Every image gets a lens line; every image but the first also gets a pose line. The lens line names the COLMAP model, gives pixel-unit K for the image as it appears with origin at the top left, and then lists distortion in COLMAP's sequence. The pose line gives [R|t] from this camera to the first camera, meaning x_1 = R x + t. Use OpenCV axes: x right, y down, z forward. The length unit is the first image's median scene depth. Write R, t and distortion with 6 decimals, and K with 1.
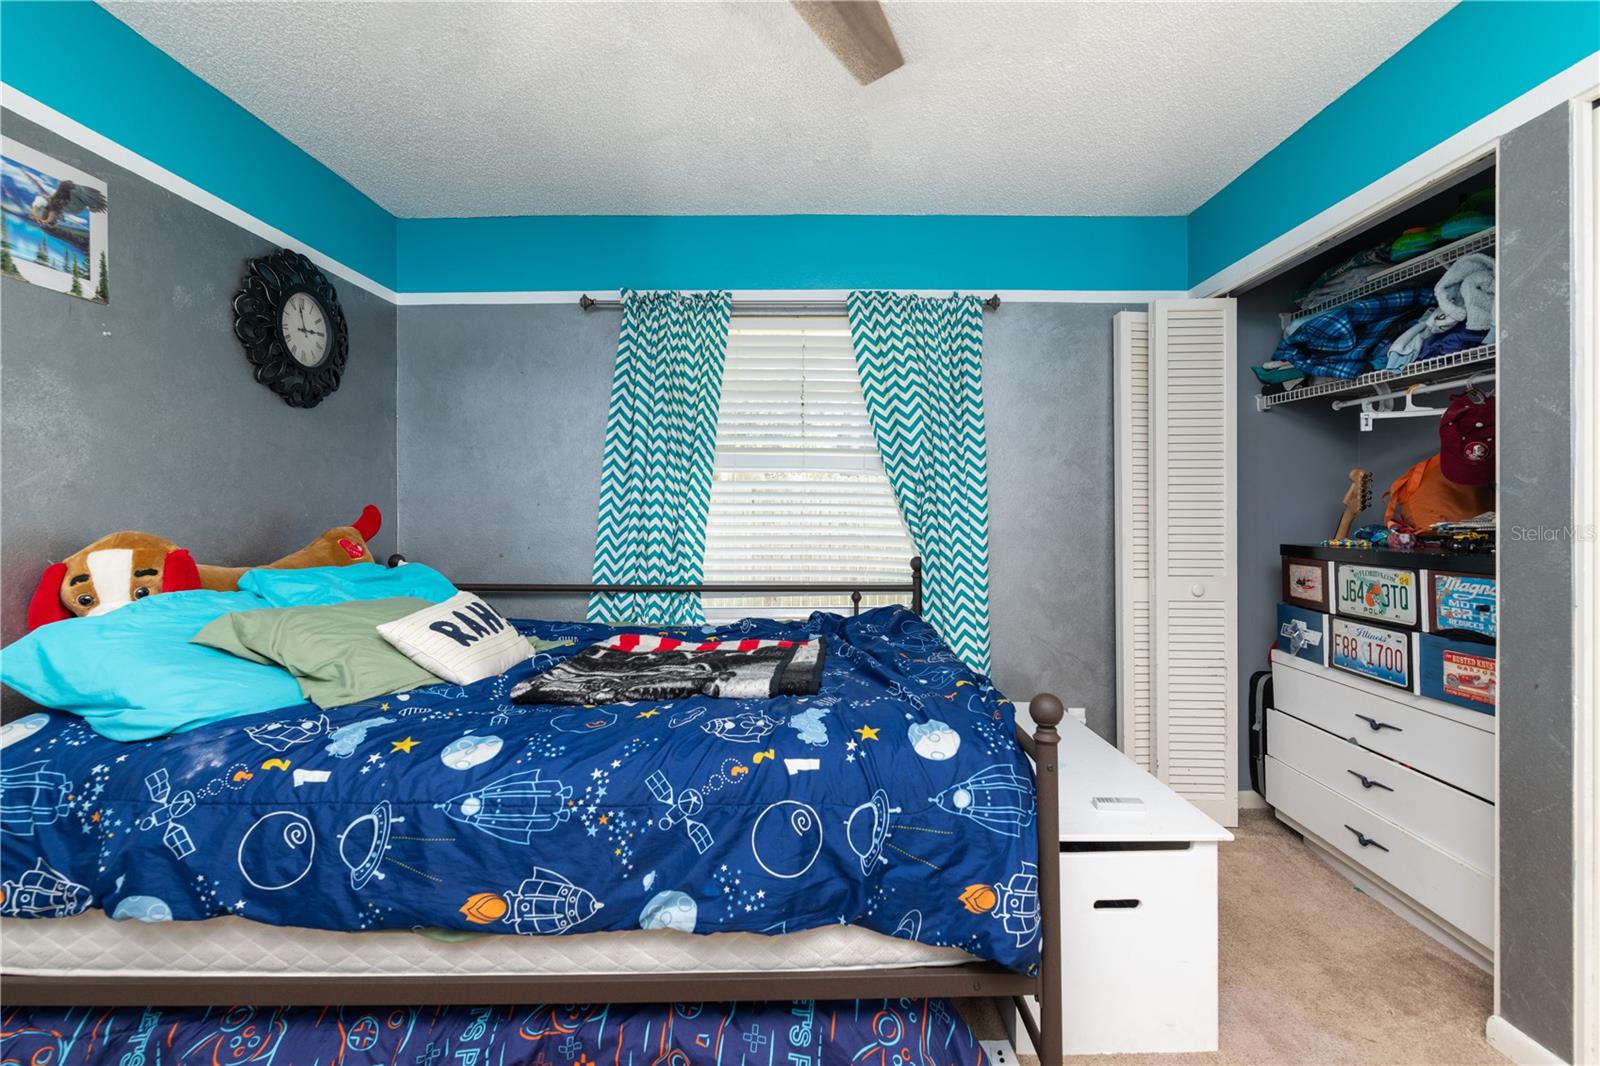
lens RADIAL K [[695.7, 0, 805.1], [0, 695.7, 533.5], [0, 0, 1]] dist [-0.000976, -0.000156]
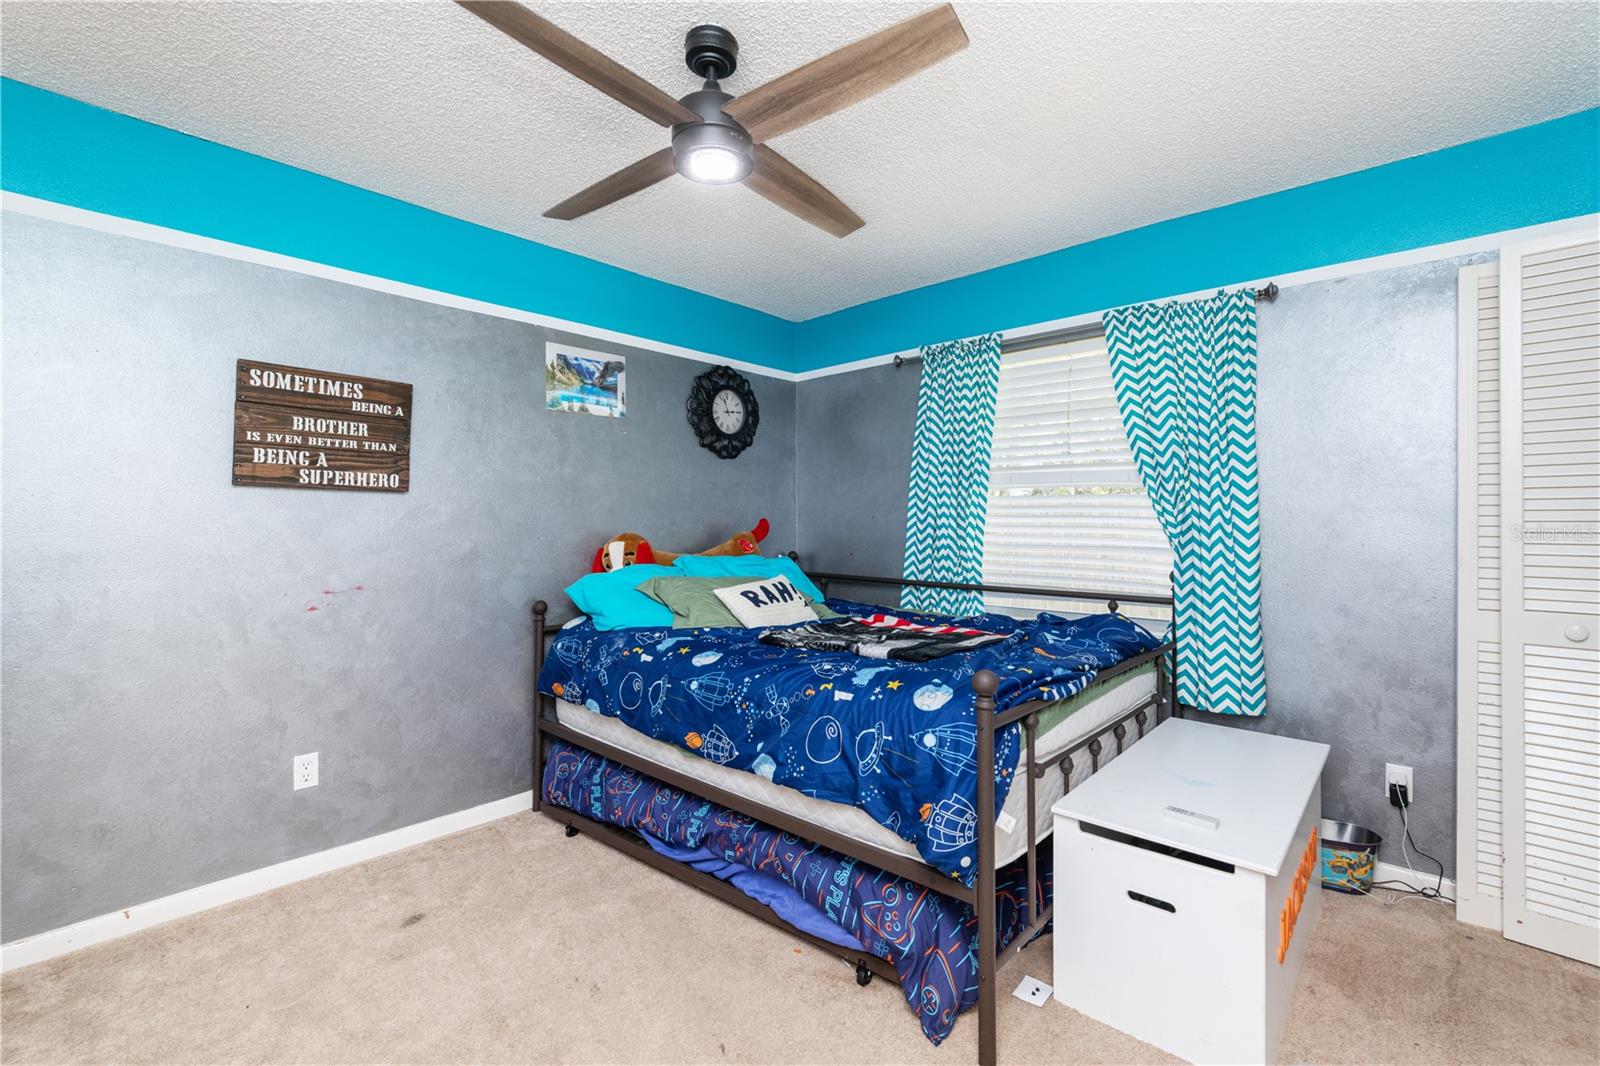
lens RADIAL K [[676.1, 0, 805.9], [0, 676.1, 555.3], [0, 0, 1]] dist [0.001285, 0.000083]
pose [[0.743755, 0.034242, -0.667575, 0.530880], [-0.020980, 0.999391, 0.027887, -0.002644], [0.668123, -0.006735, 0.744020, -0.072070]]
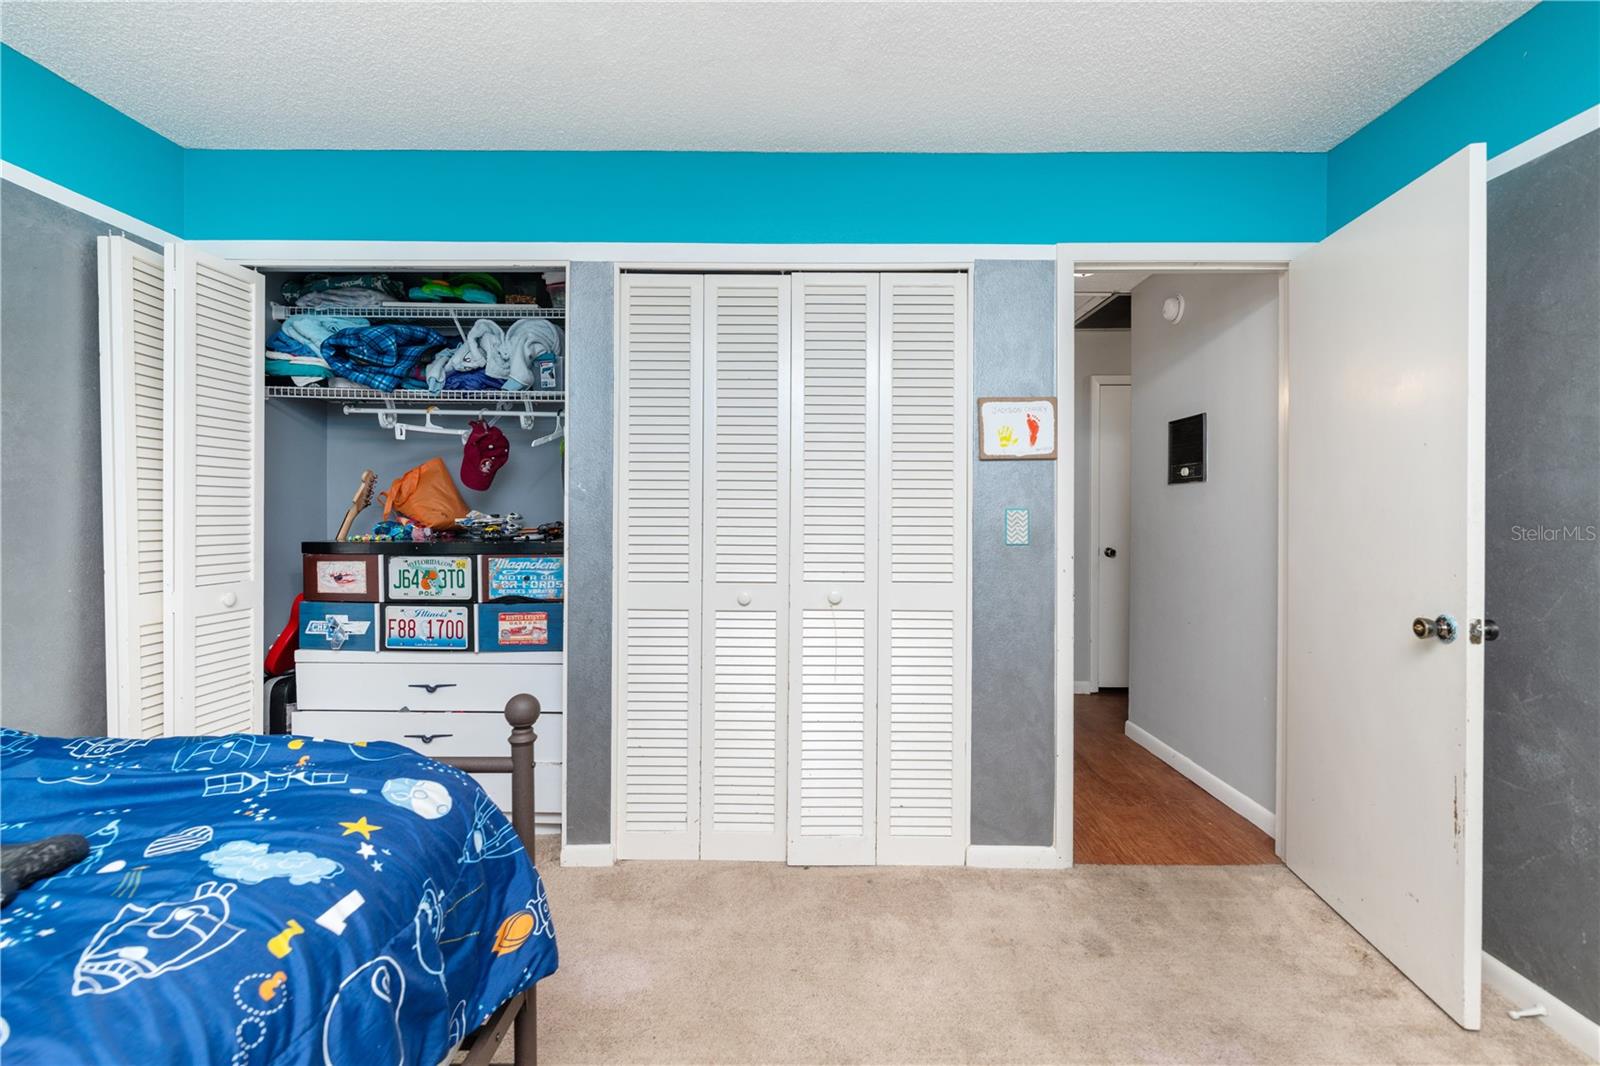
lens RADIAL K [[707.7, 0, 800.3], [0, 707.7, 537.5], [0, 0, 1]] dist [-0.001111, -0.000155]
pose [[0.005123, -0.033134, 0.999438, -0.375358], [0.024167, 0.999163, 0.033001, -0.008383], [-0.999695, 0.023984, 0.005919, 0.345949]]
